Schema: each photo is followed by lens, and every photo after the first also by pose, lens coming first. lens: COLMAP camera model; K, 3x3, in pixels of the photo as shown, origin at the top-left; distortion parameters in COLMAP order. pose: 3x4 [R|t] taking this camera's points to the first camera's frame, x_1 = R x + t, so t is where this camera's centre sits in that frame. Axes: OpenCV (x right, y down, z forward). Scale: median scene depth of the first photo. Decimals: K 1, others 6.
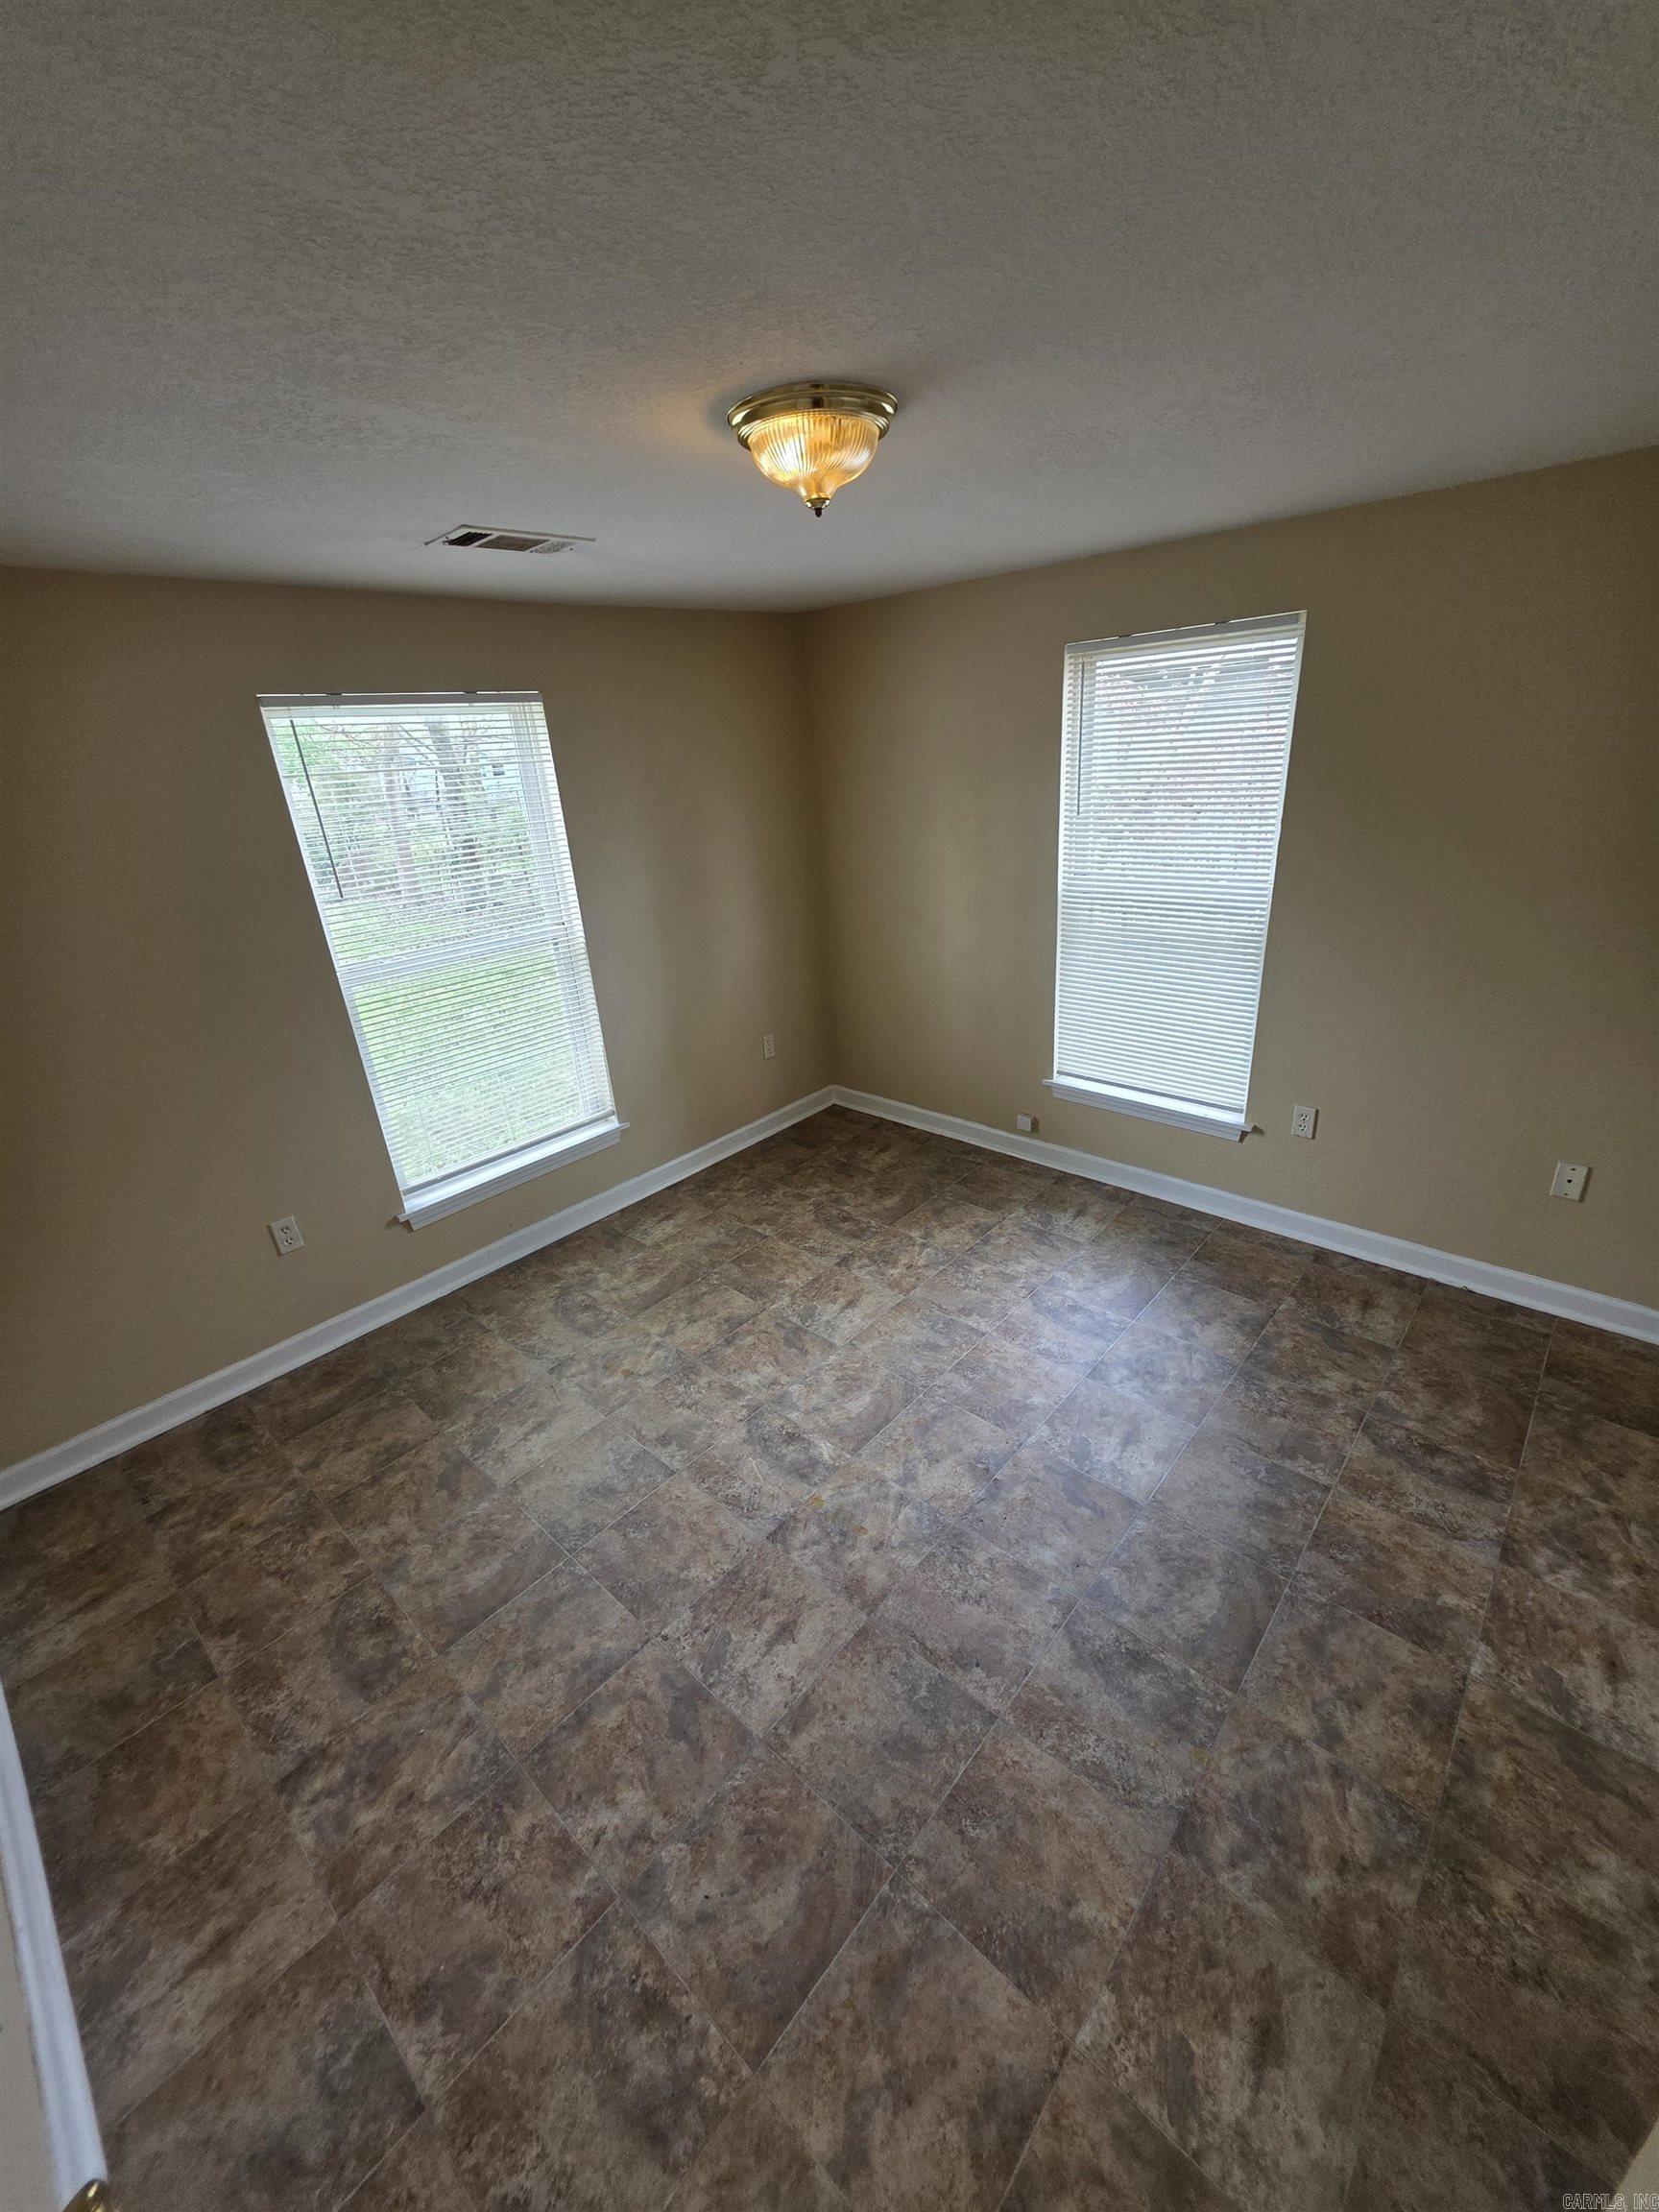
lens RADIAL K [[870.3, 0, 829.5], [0, 870.3, 1106.0], [0, 0, 1]] dist [0.004474, -0.000256]
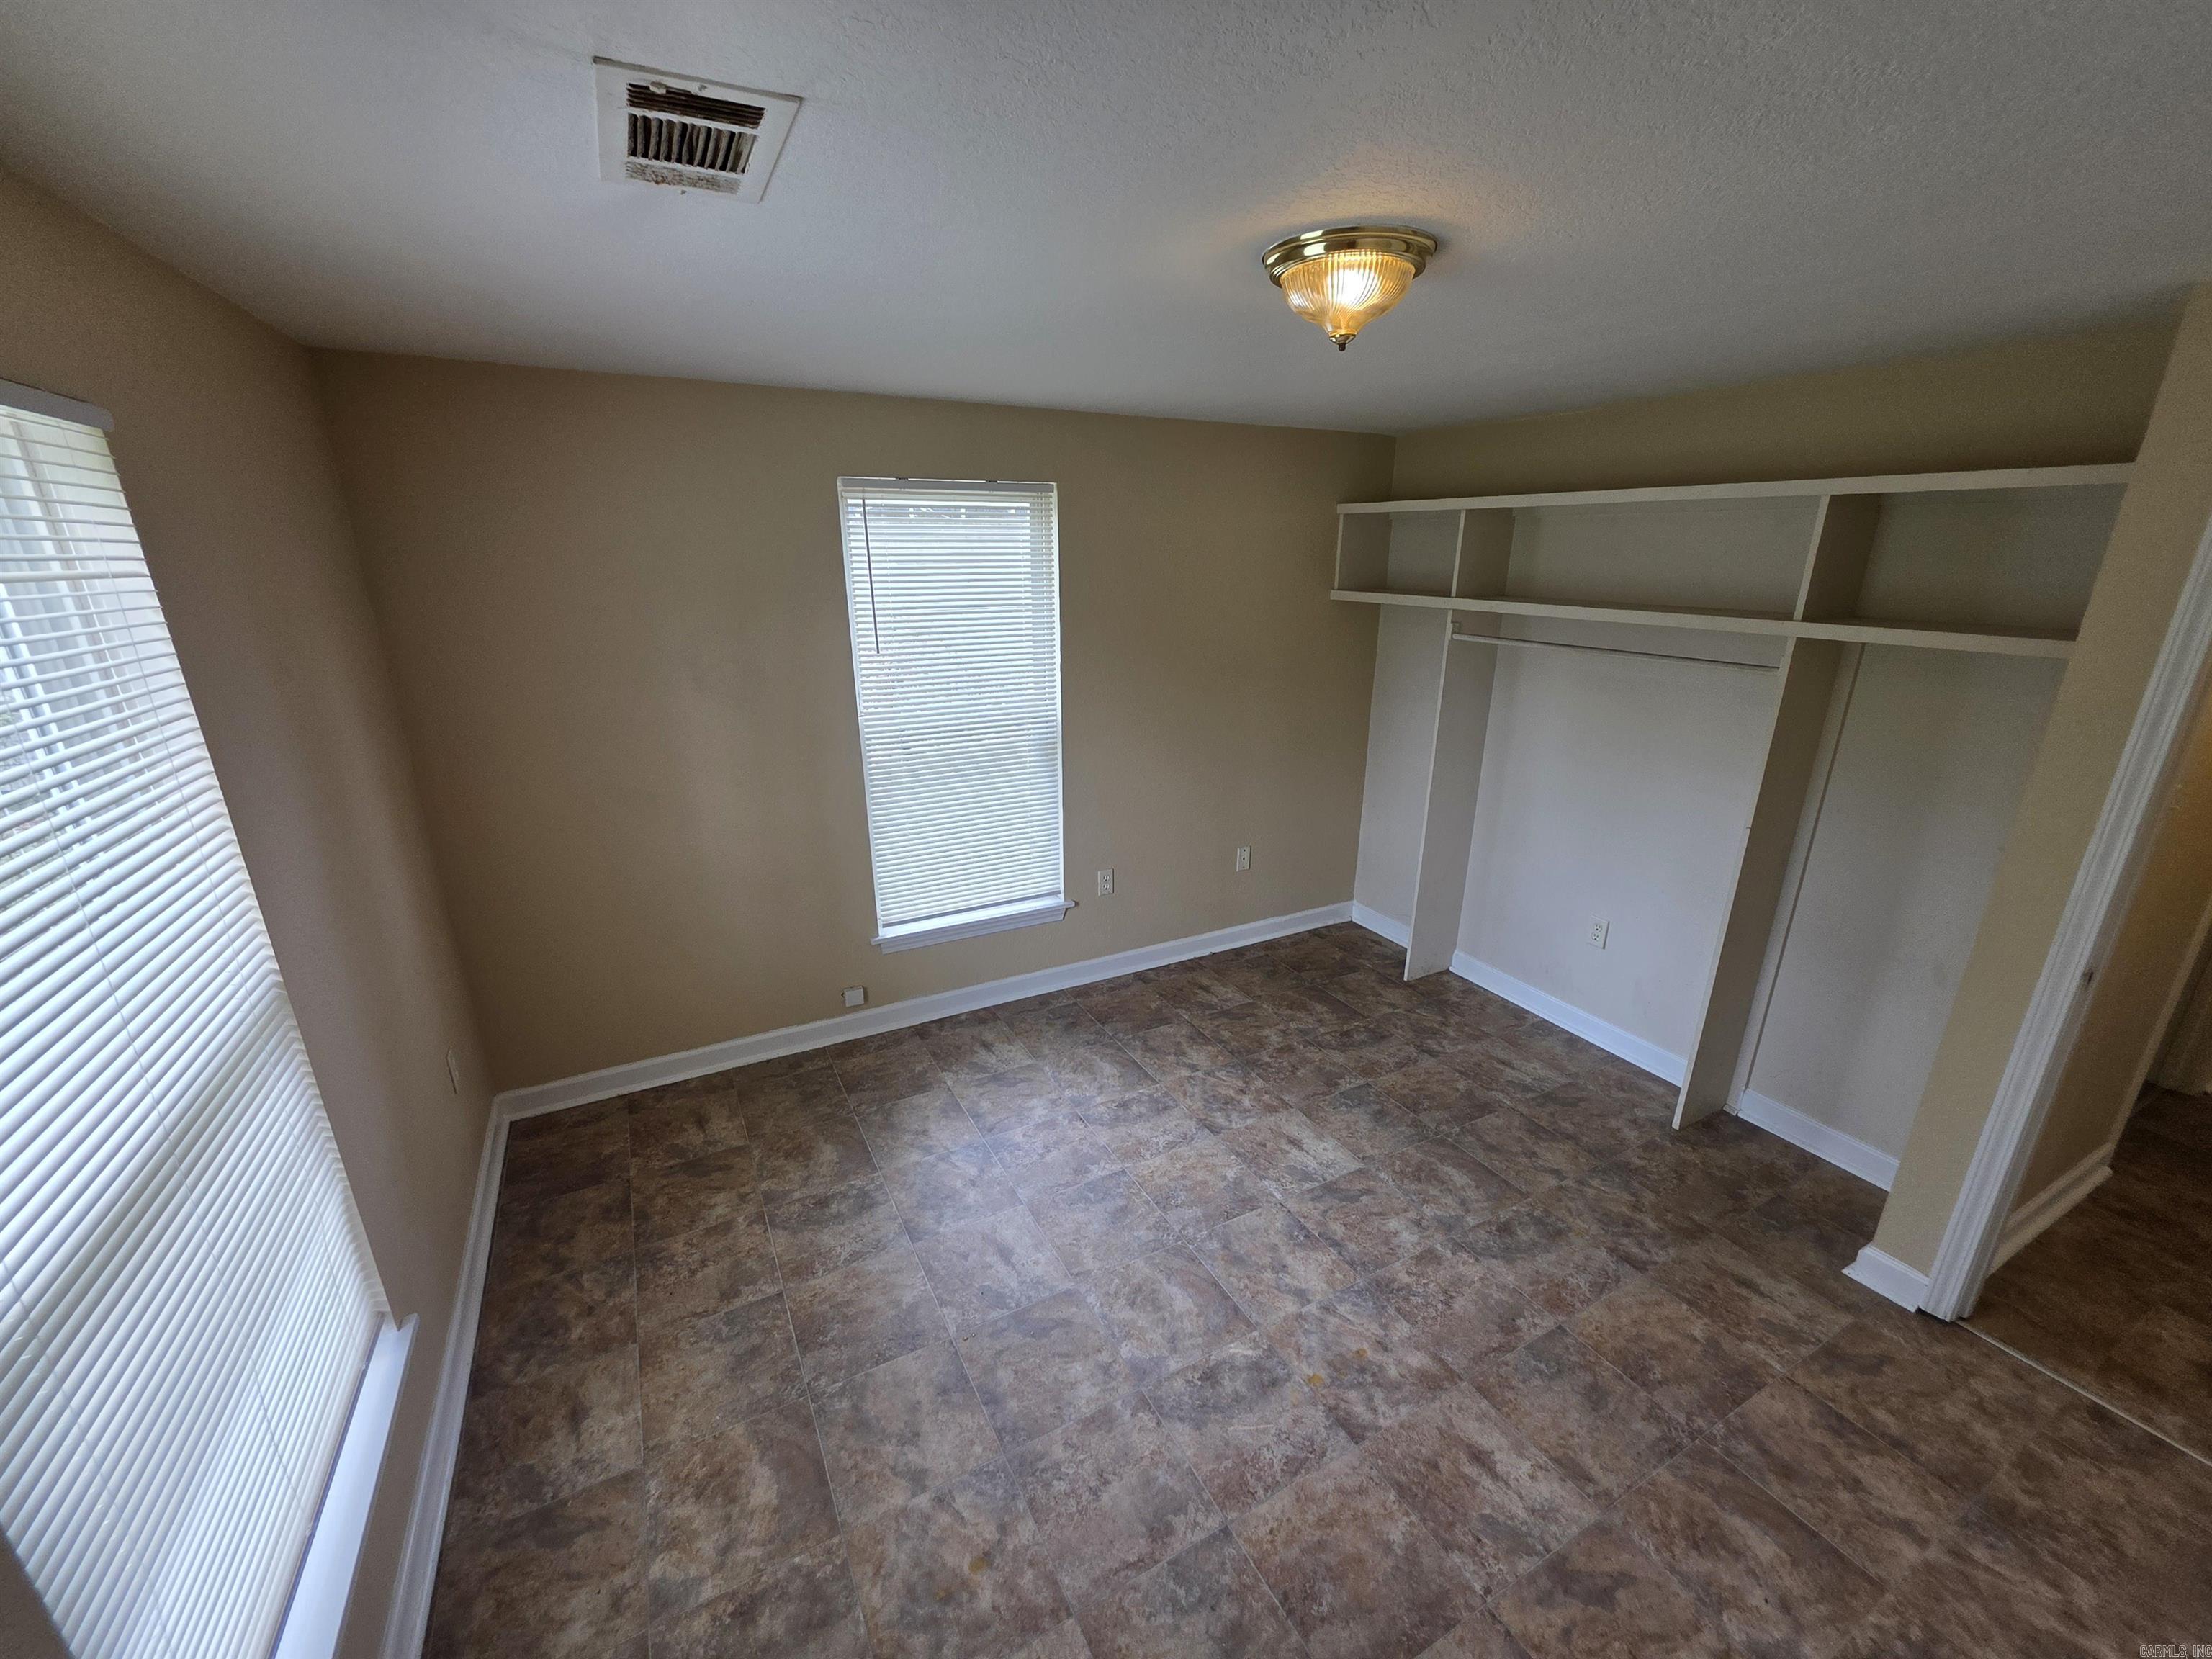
lens RADIAL K [[888.2, 0, 1103.6], [0, 888.2, 829.7], [0, 0, 1]] dist [0.000529, 0.000688]
pose [[0.343928, -0.220138, 0.912827, -0.609166], [0.344935, 0.933783, 0.095230, -0.178306], [-0.873346, 0.282114, 0.397087, 0.513185]]
